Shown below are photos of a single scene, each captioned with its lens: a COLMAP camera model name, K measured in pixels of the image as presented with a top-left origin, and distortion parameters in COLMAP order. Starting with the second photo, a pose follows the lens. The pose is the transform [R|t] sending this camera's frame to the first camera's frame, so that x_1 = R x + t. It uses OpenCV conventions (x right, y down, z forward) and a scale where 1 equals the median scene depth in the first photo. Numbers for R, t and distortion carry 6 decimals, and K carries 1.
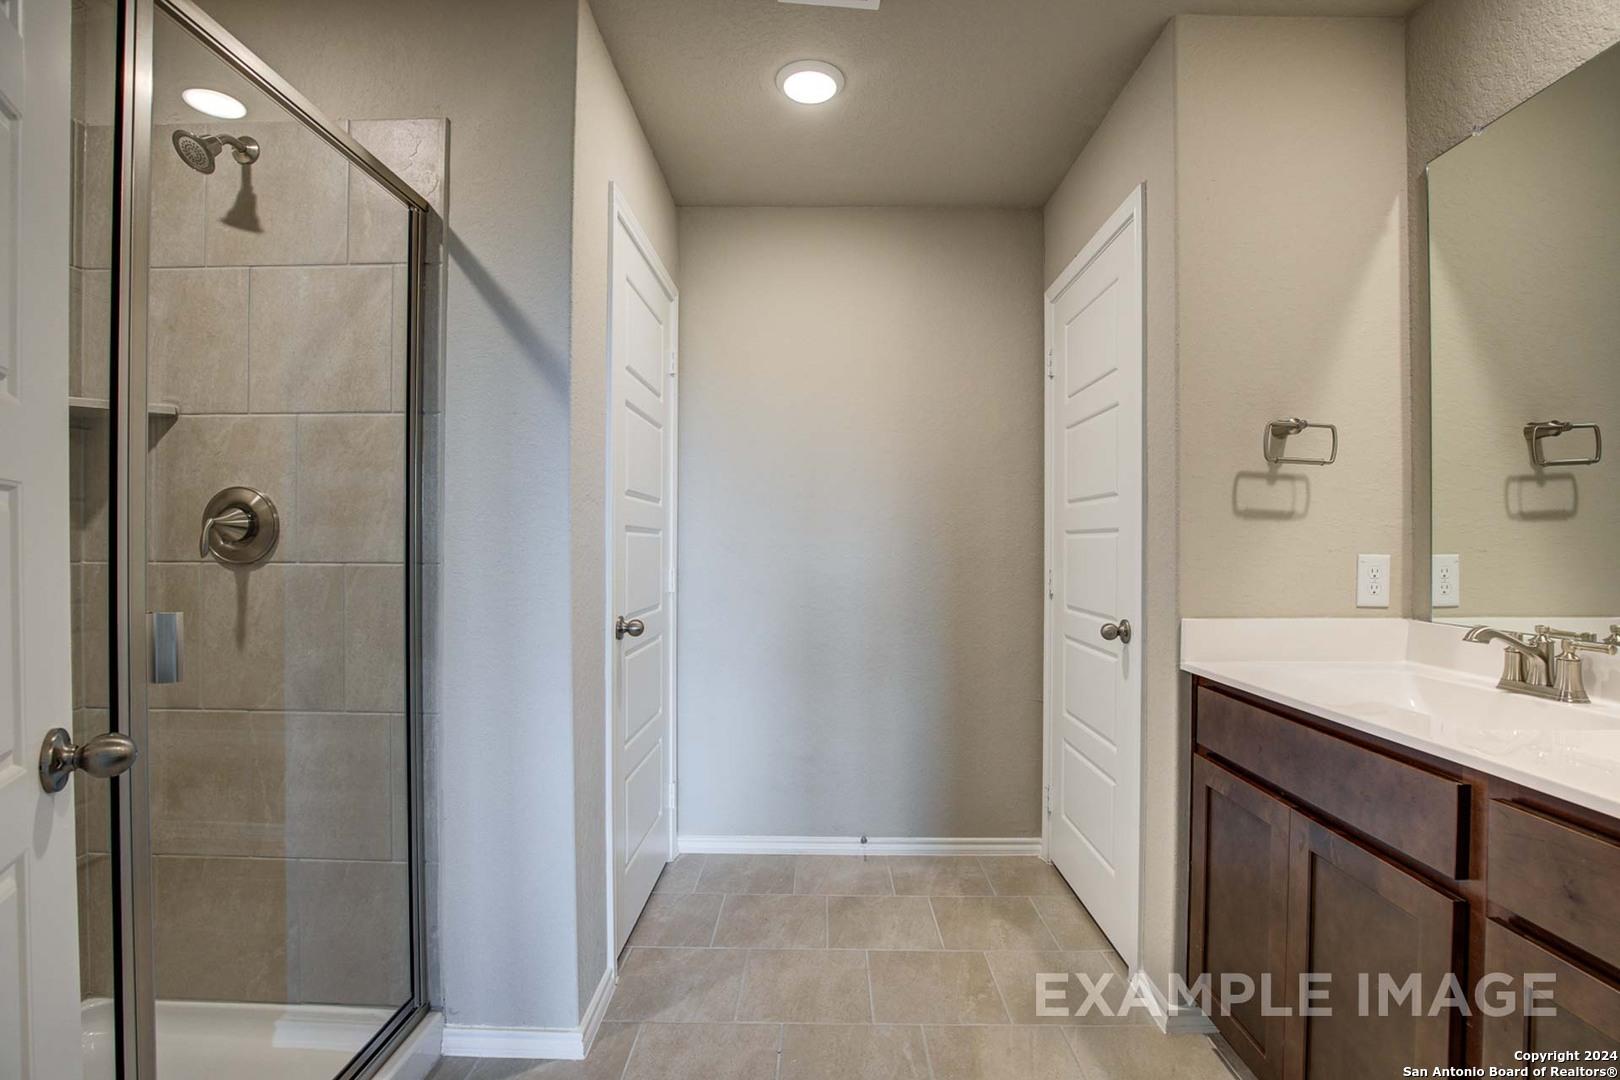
lens RADIAL K [[741.5, 0, 820.9], [0, 741.5, 542.9], [0, 0, 1]] dist [-0.026765, -0.002145]
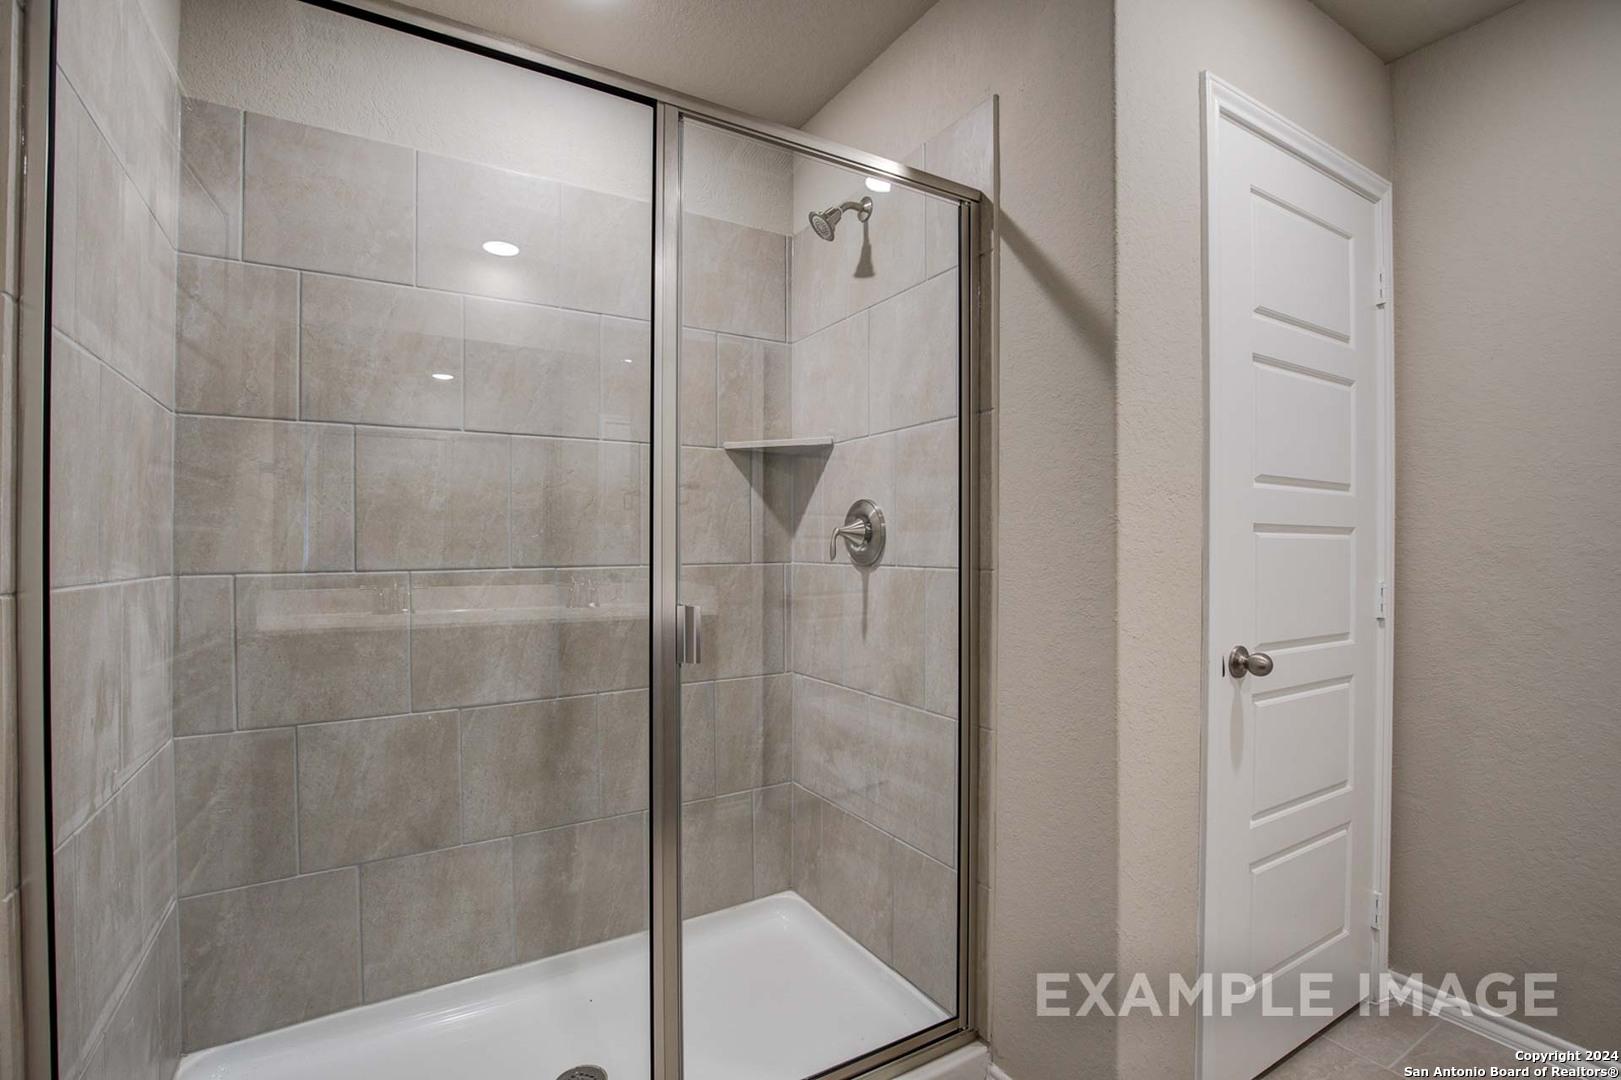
lens RADIAL K [[741.9, 0, 807.8], [0, 741.9, 545.5], [0, 0, 1]] dist [-0.026765, -0.002145]
pose [[0.524074, -0.004129, -0.851663, 0.160915], [0.001471, 0.999991, -0.003943, 0.000072], [0.851672, 0.000813, 0.524075, 0.302789]]
